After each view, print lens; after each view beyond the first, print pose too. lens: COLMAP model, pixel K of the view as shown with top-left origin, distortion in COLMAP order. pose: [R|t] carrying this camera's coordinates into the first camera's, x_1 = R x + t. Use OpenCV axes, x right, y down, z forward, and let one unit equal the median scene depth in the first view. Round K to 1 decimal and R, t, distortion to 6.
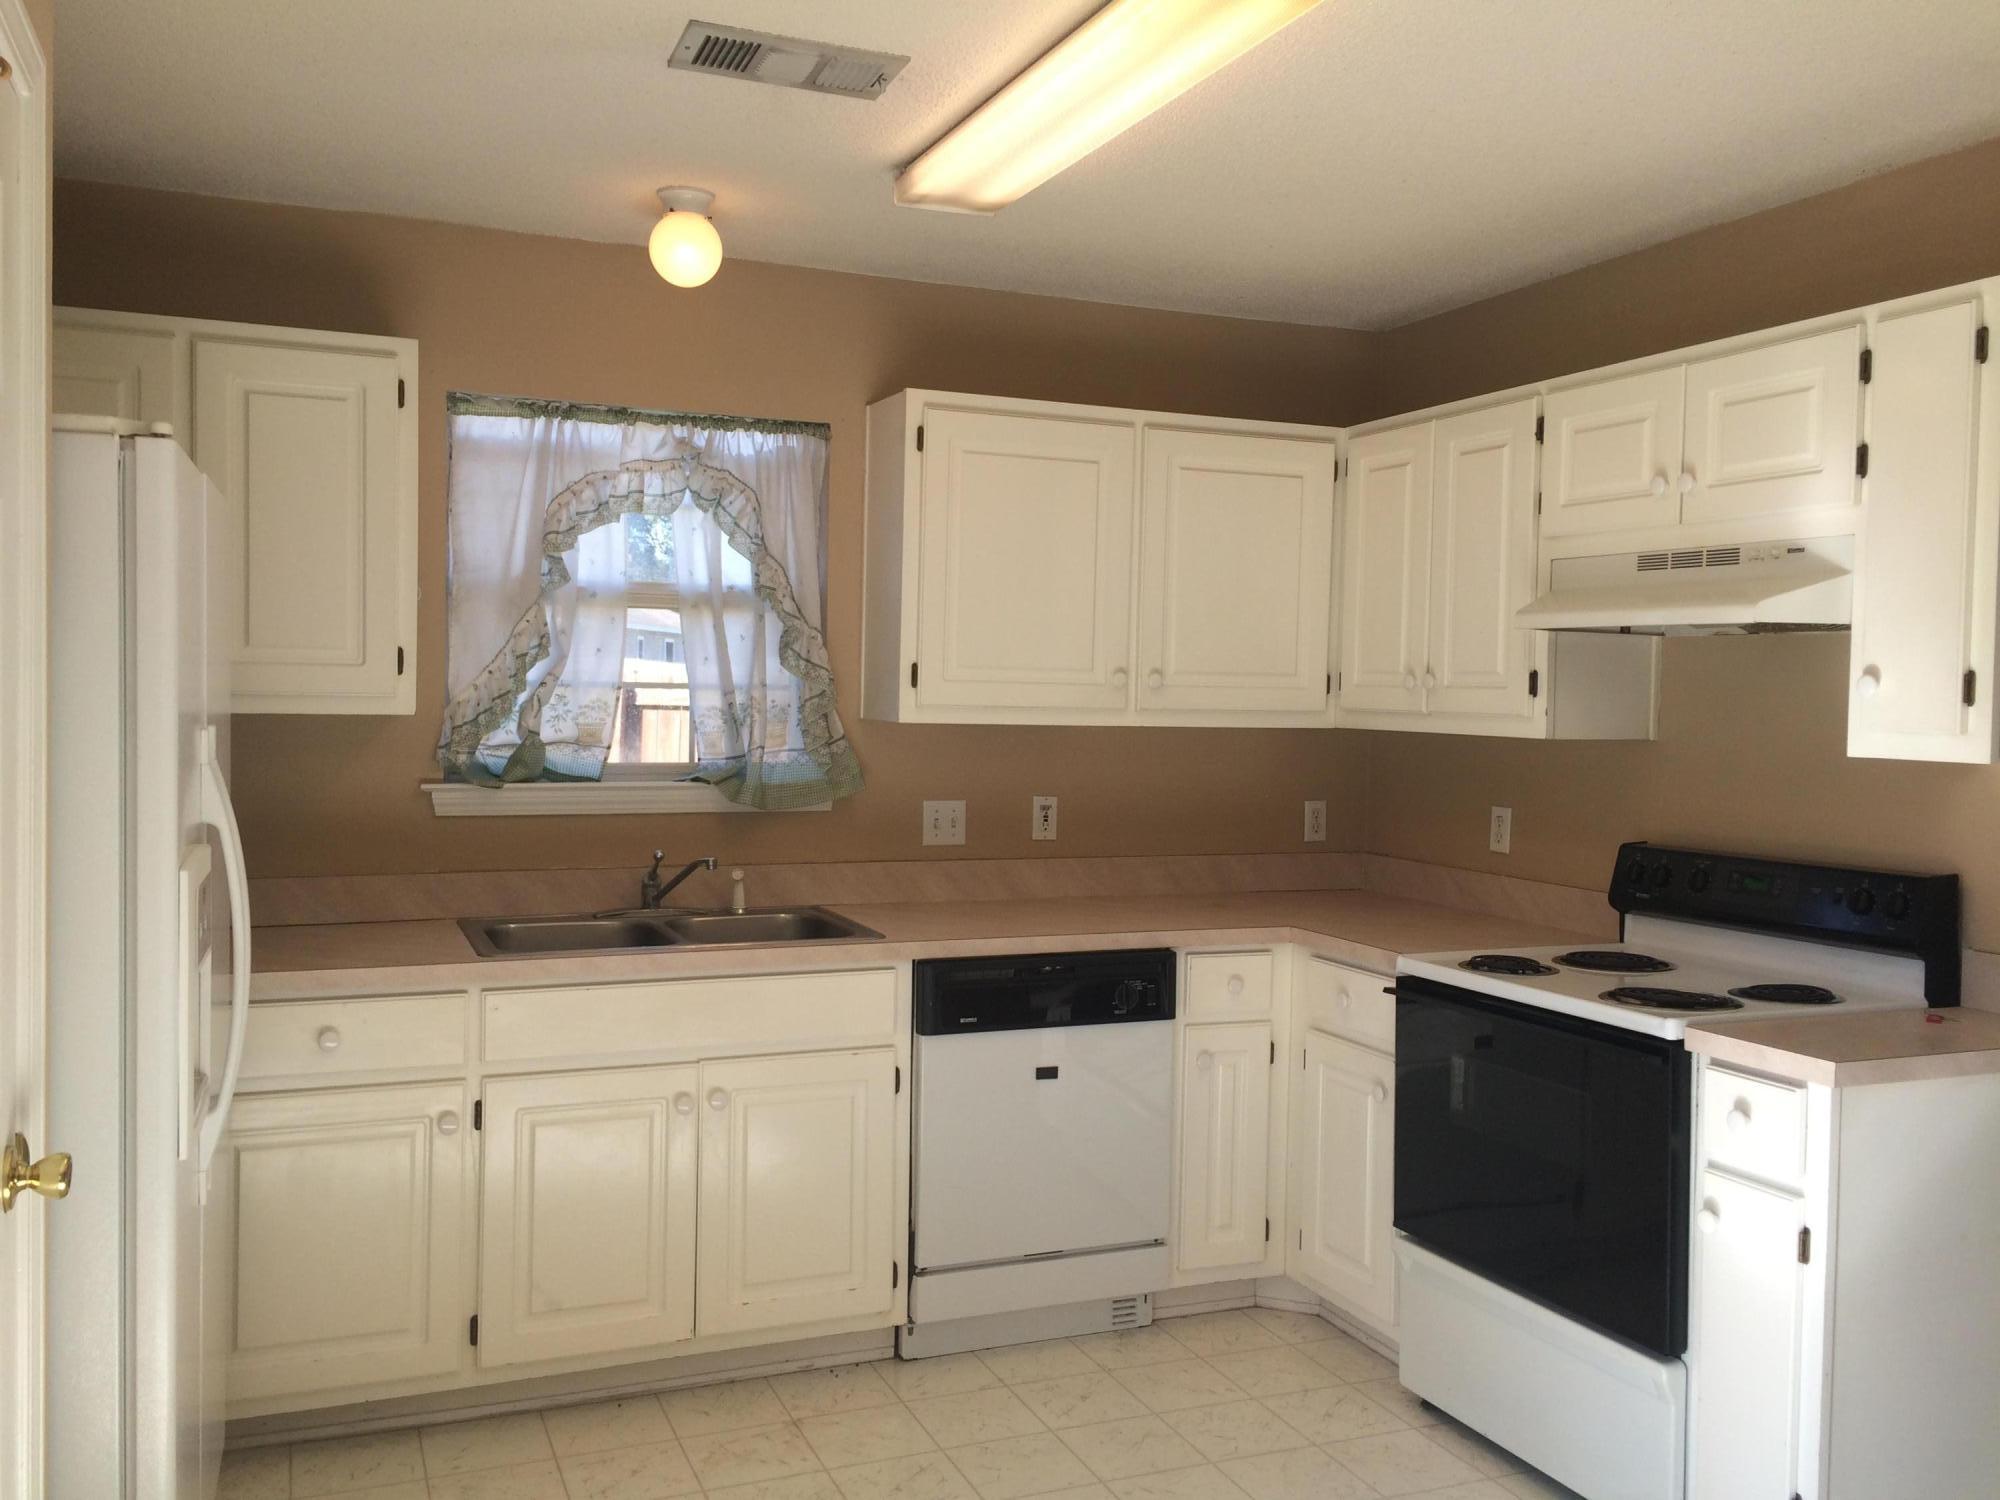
lens RADIAL K [[1730.6, 0, 990.9], [0, 1730.6, 761.7], [0, 0, 1]] dist [0.096061, -0.134072]
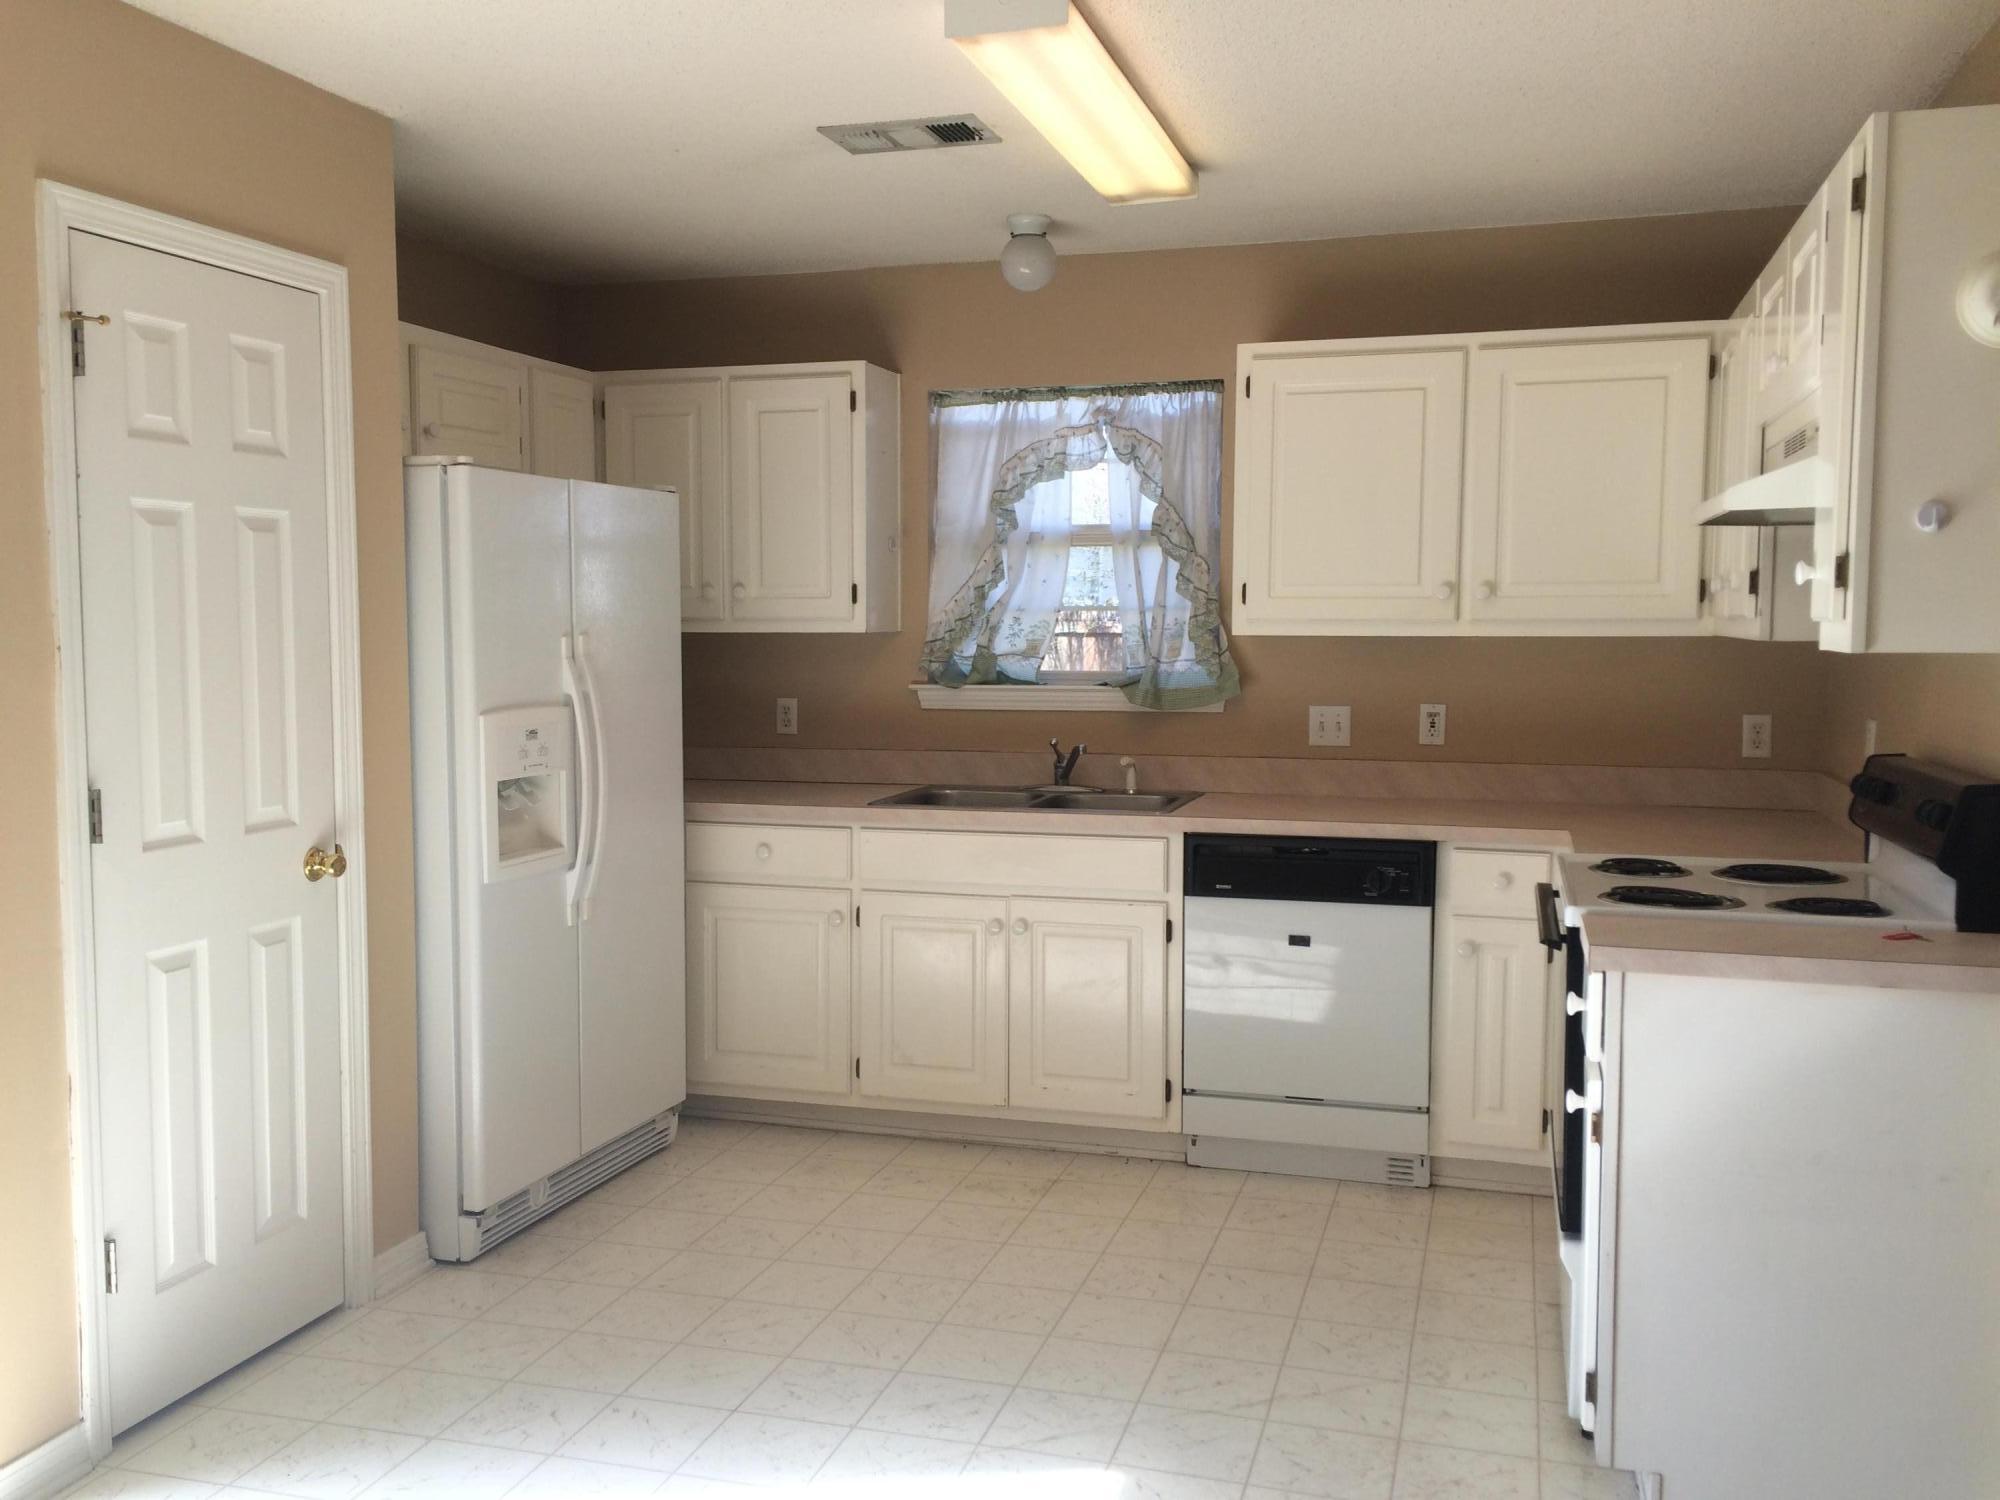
lens RADIAL K [[1730.6, 0, 990.9], [0, 1730.6, 761.7], [0, 0, 1]] dist [0.096061, -0.134072]
pose [[0.773655, 0.033929, -0.632699, 0.561088], [-0.012050, 0.999173, 0.038847, 0.019167], [0.633493, -0.022430, 0.773423, -0.006212]]
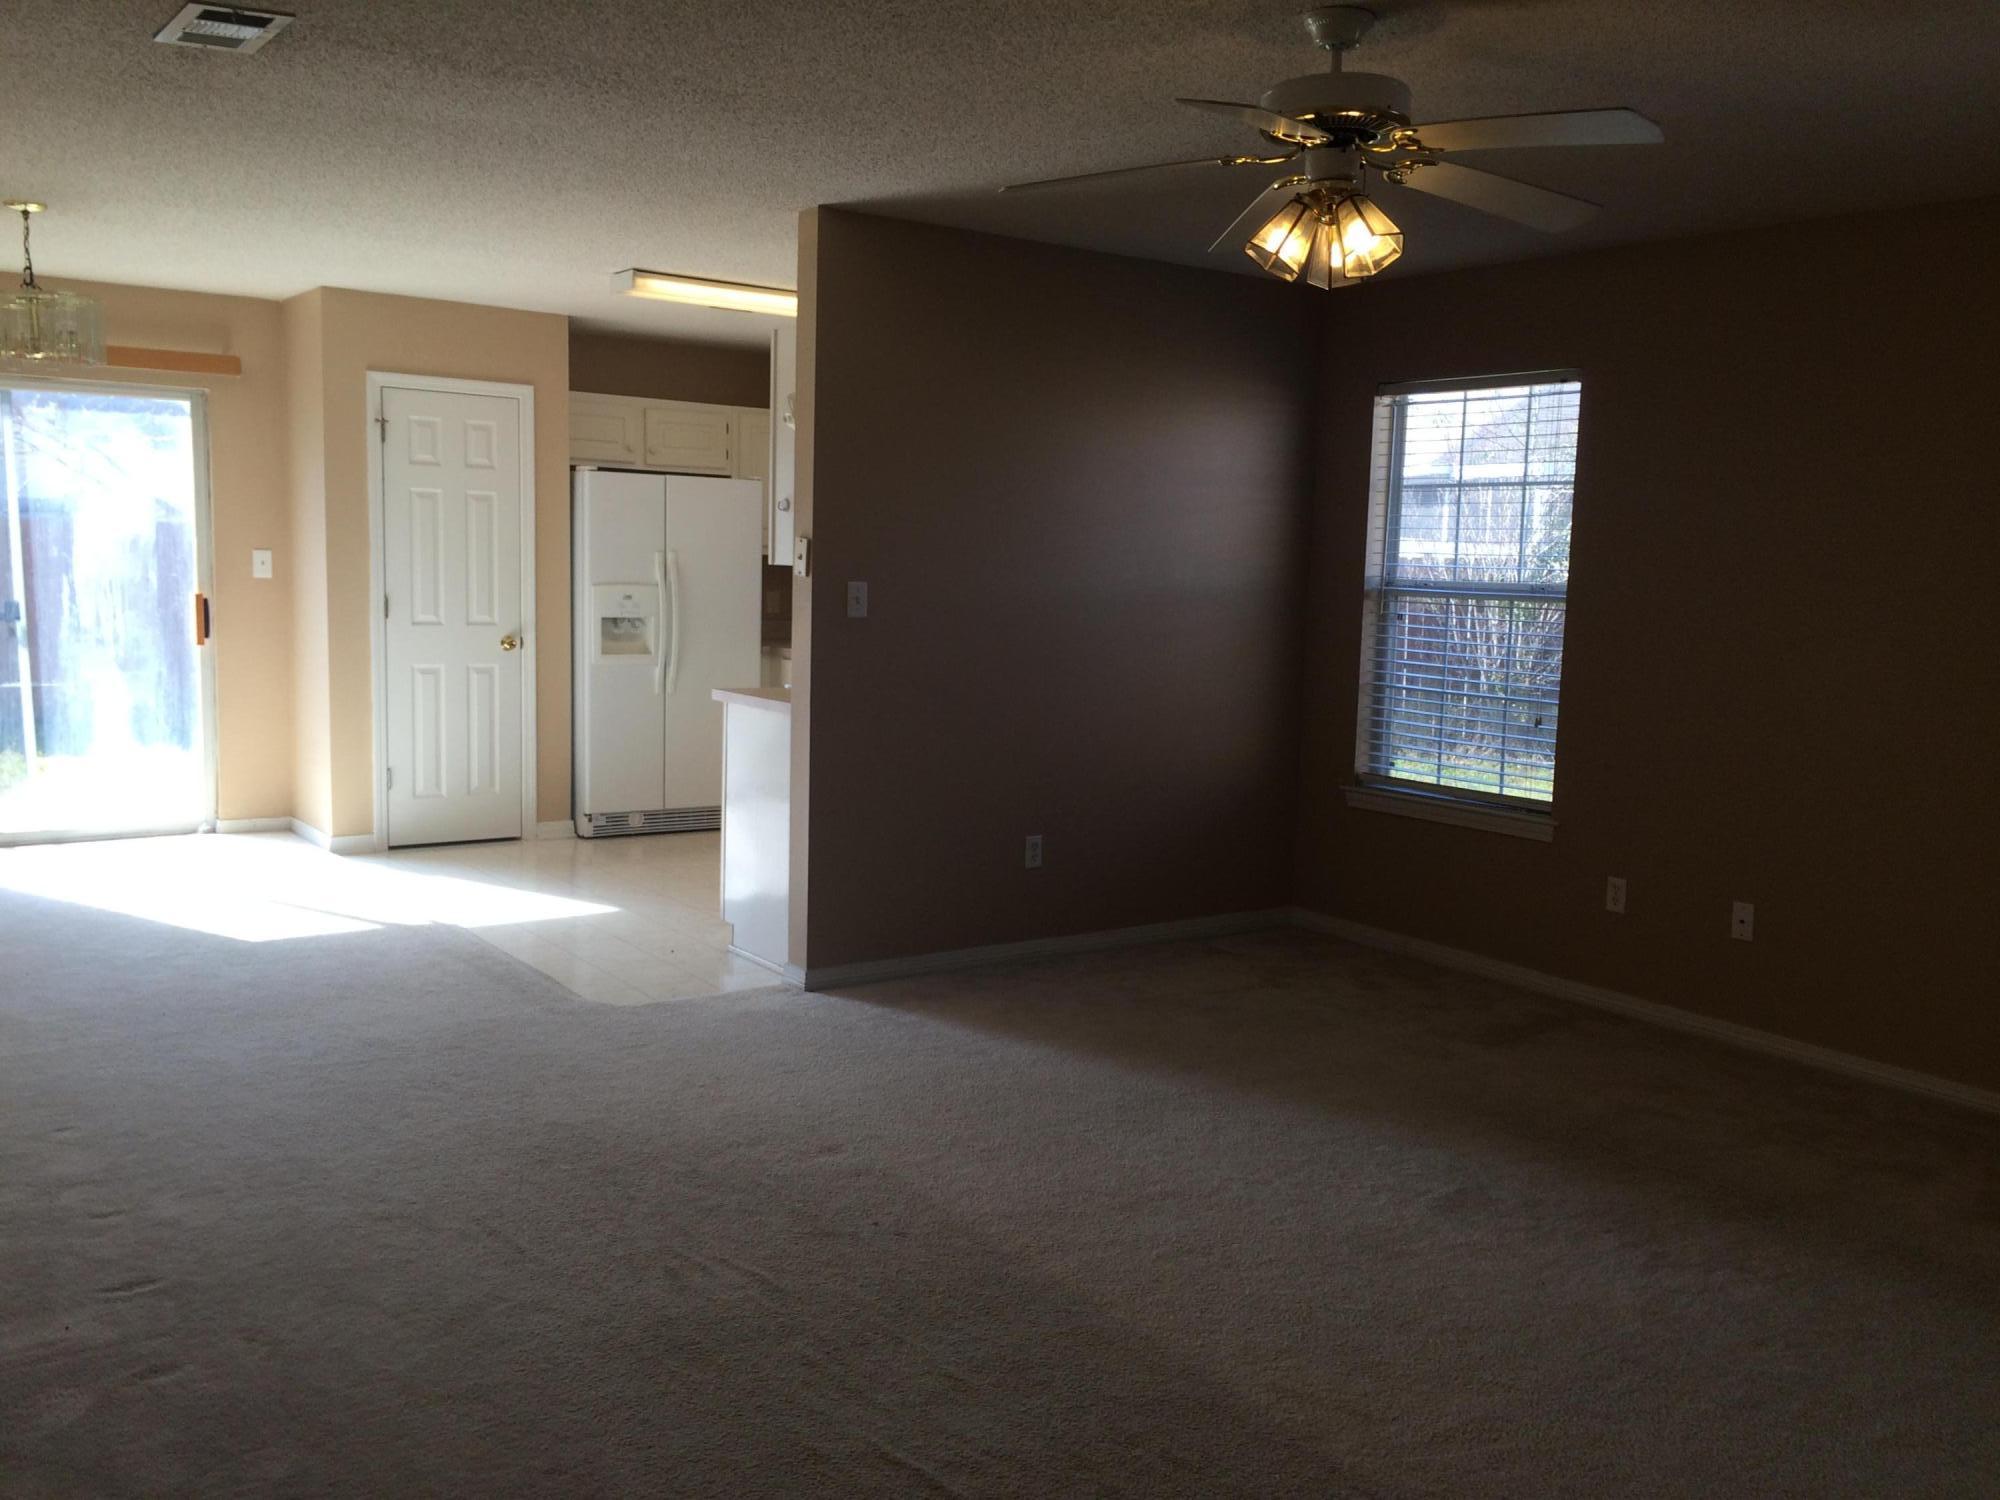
lens RADIAL K [[1730.6, 0, 990.9], [0, 1730.6, 761.7], [0, 0, 1]] dist [0.096061, -0.134072]
pose [[0.237028, 0.107172, -0.965573, 1.878818], [-0.071975, 0.993102, 0.092559, 0.016480], [0.968833, 0.047558, 0.243107, 0.519163]]
